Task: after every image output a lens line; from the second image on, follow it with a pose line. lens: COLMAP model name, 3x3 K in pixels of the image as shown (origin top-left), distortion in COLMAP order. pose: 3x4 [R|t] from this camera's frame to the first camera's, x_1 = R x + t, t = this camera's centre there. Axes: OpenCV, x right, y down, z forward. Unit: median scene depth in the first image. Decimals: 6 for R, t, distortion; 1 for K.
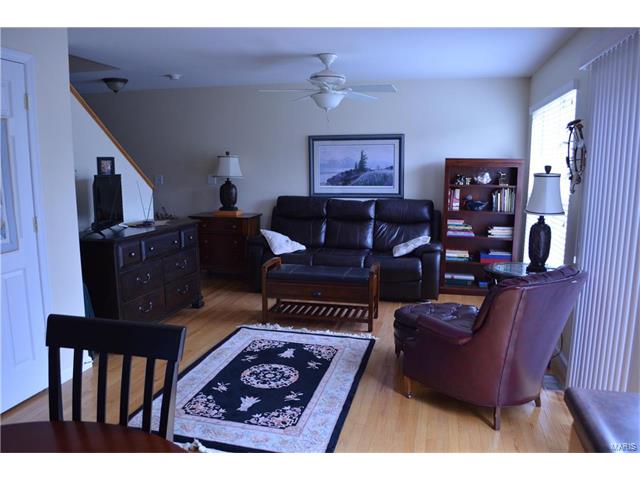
lens RADIAL K [[502.5, 0, 320.7], [0, 502.5, 248.3], [0, 0, 1]] dist [-0.079250, 0.012109]
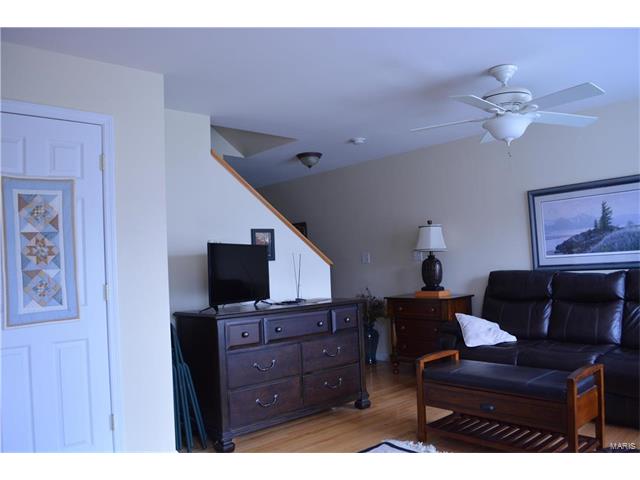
lens RADIAL K [[502.5, 0, 320.7], [0, 502.5, 248.3], [0, 0, 1]] dist [-0.079250, 0.012109]
pose [[0.824340, -0.057277, -0.563190, 0.142915], [-0.047674, 0.984310, -0.169887, 0.004641], [0.564084, 0.166894, 0.808675, 0.237334]]
